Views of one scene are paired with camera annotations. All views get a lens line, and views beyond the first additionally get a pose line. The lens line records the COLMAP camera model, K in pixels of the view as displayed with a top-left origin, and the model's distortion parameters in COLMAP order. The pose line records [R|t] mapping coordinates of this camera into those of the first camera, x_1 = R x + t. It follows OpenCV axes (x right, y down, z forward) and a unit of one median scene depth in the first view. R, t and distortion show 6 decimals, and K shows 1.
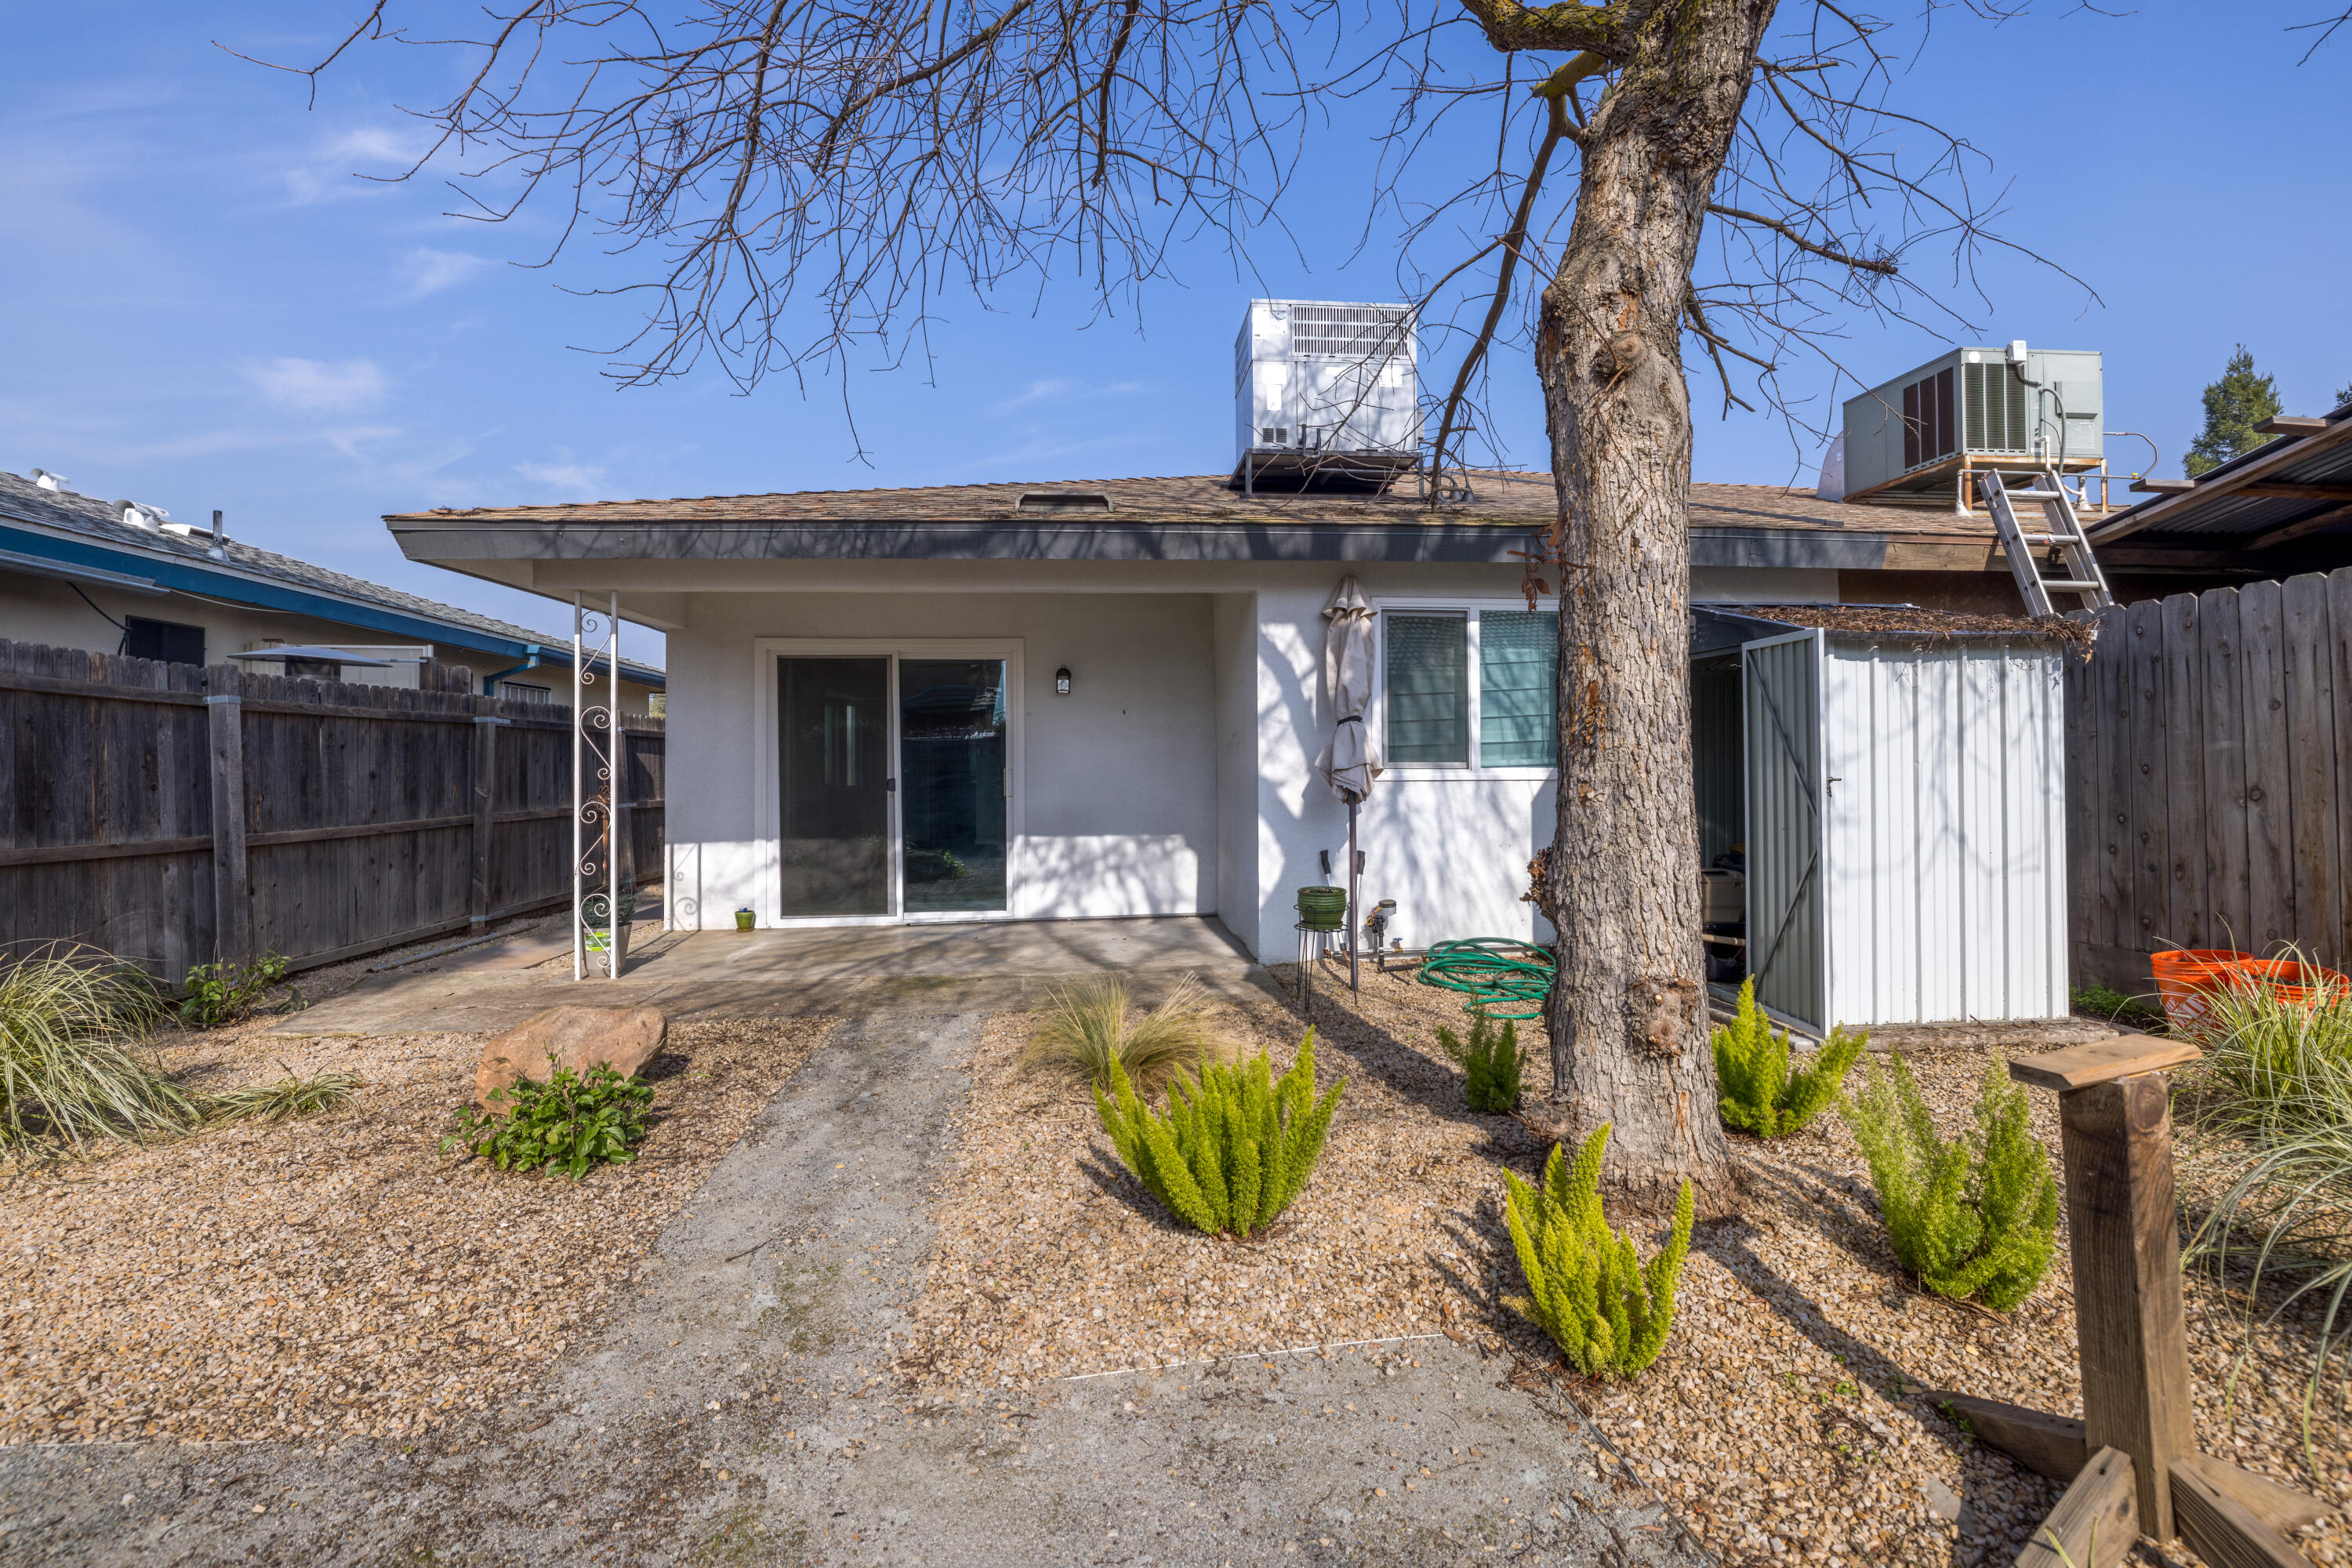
lens RADIAL K [[1108.4, 0, 1176.0], [0, 1108.4, 784.0], [0, 0, 1]] dist [-0.000805, -0.000055]
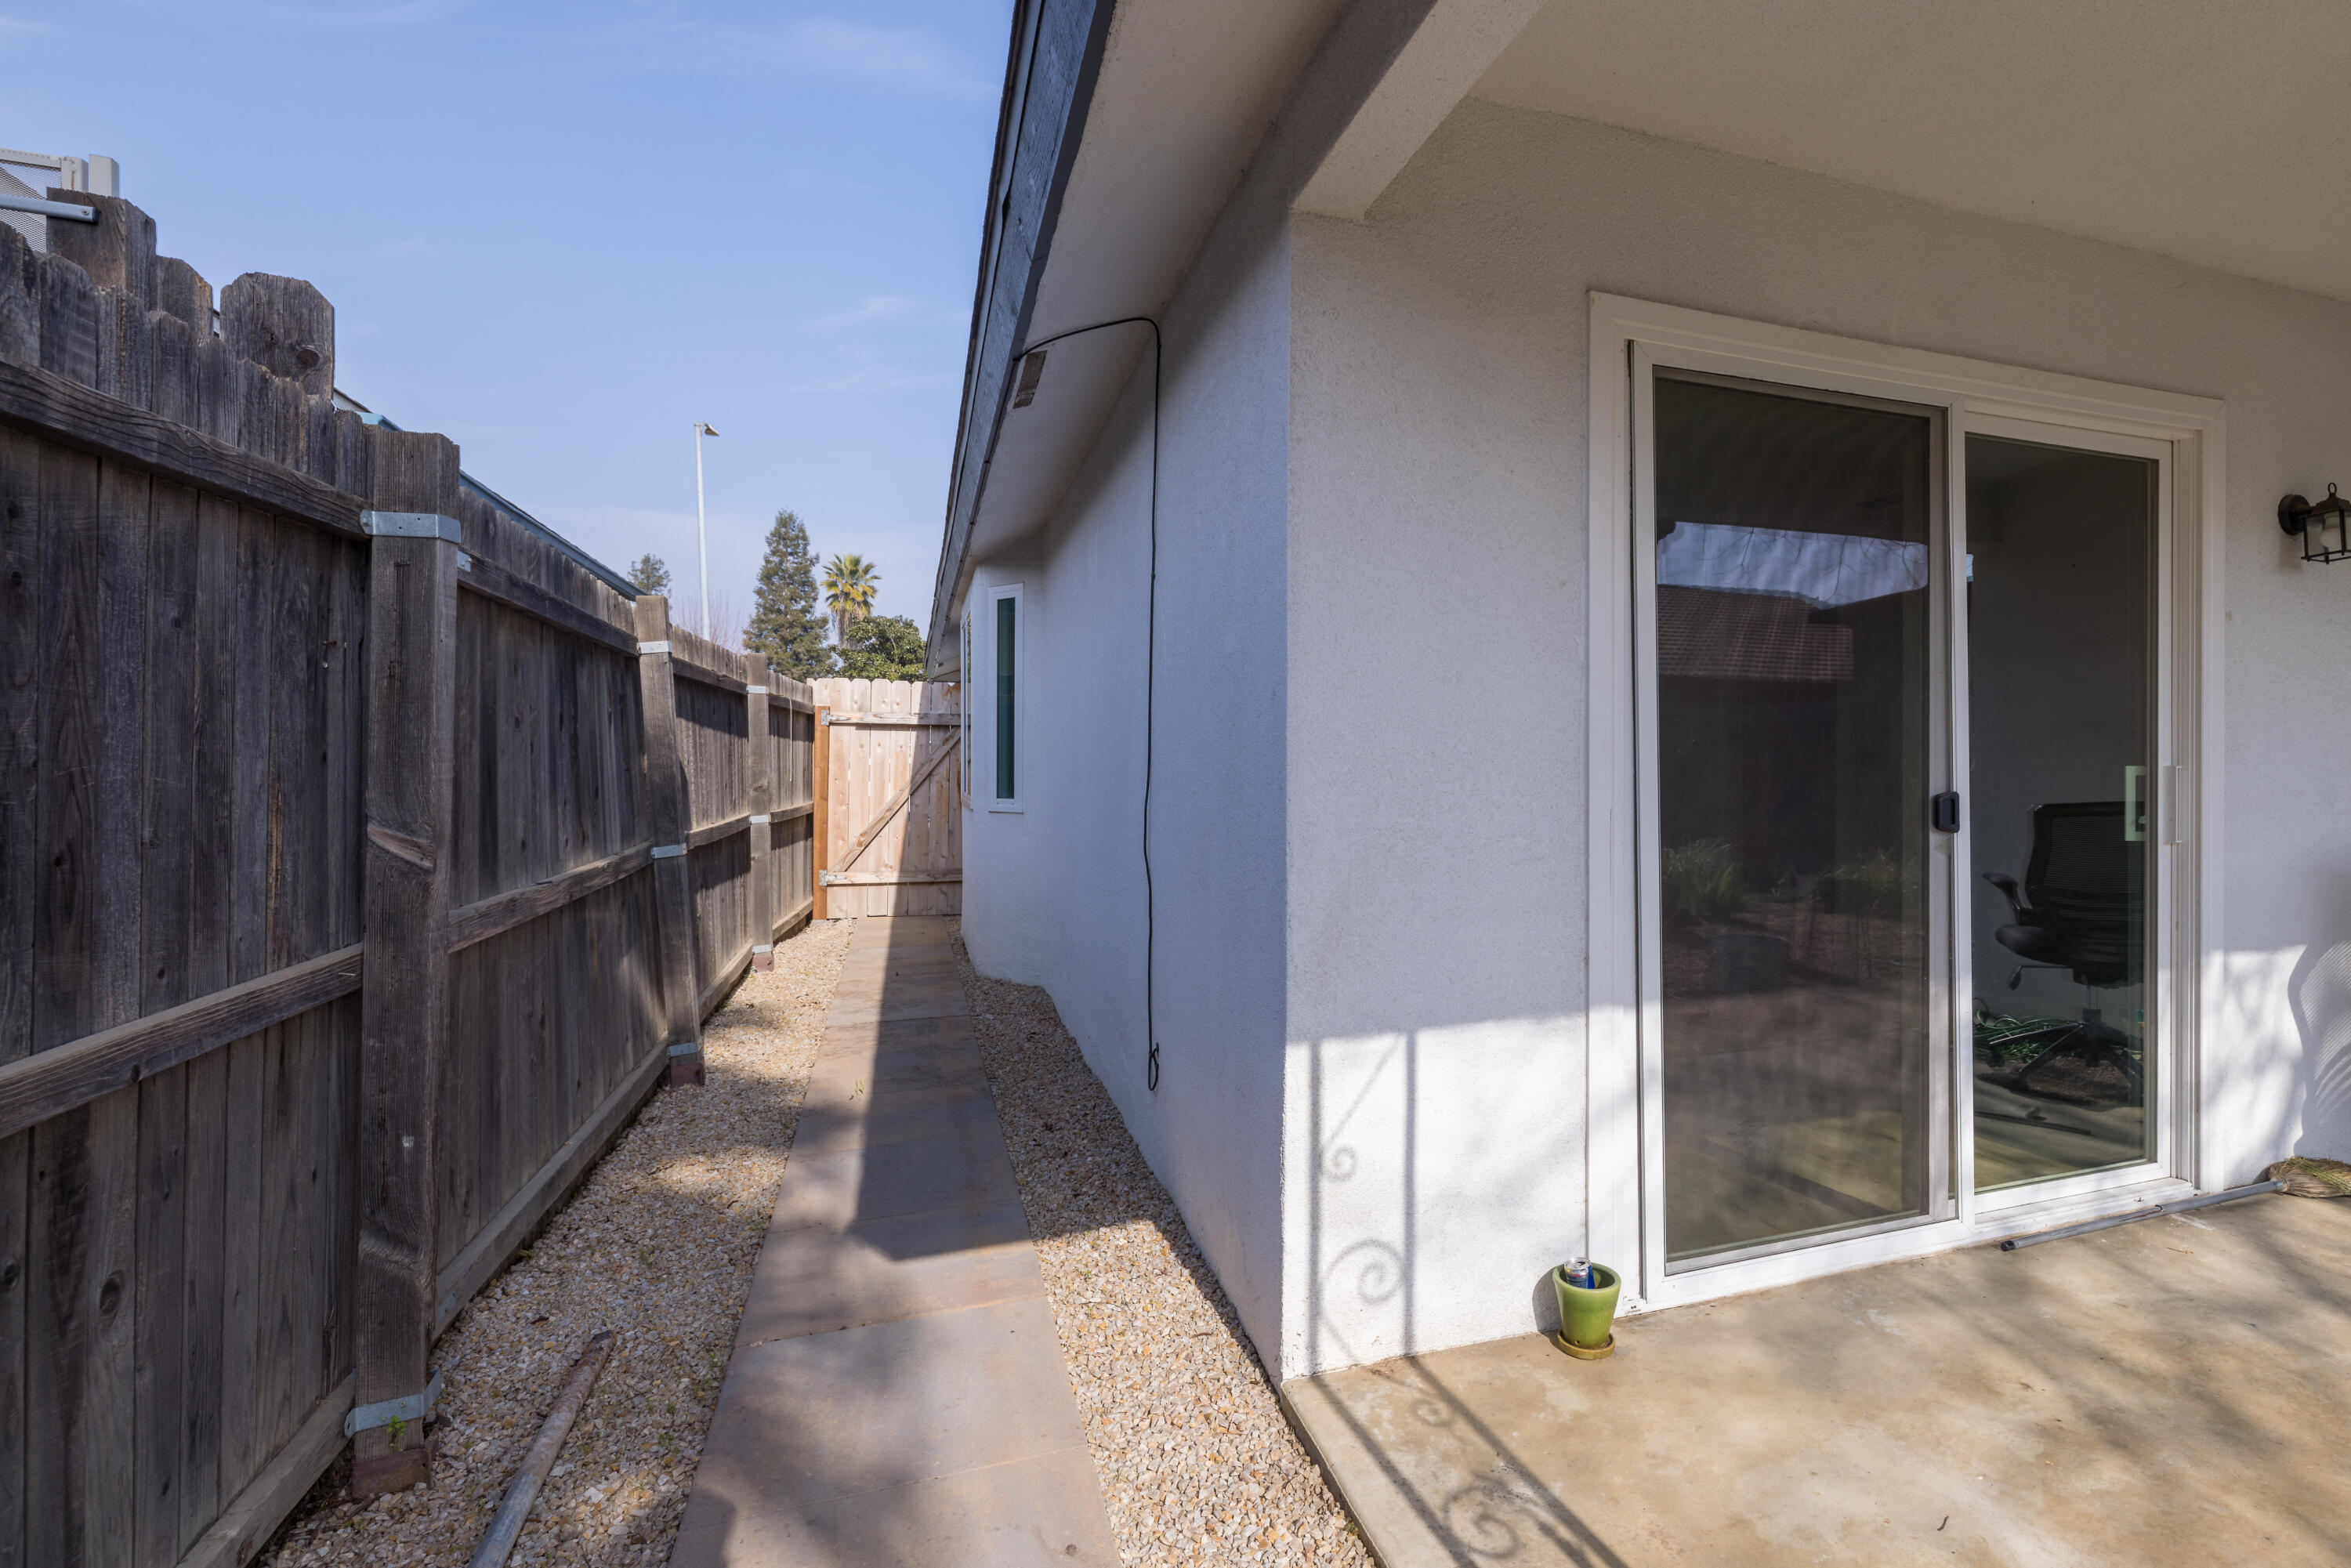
lens RADIAL K [[918.5, 0, 1175.5], [0, 918.5, 784.0], [0, 0, 1]] dist [0.000184, 0.000002]
pose [[0.963118, 0.008247, 0.268953, -0.544039], [-0.009275, 0.999954, 0.002553, -0.005901], [-0.268920, -0.004953, 0.963150, 0.803791]]
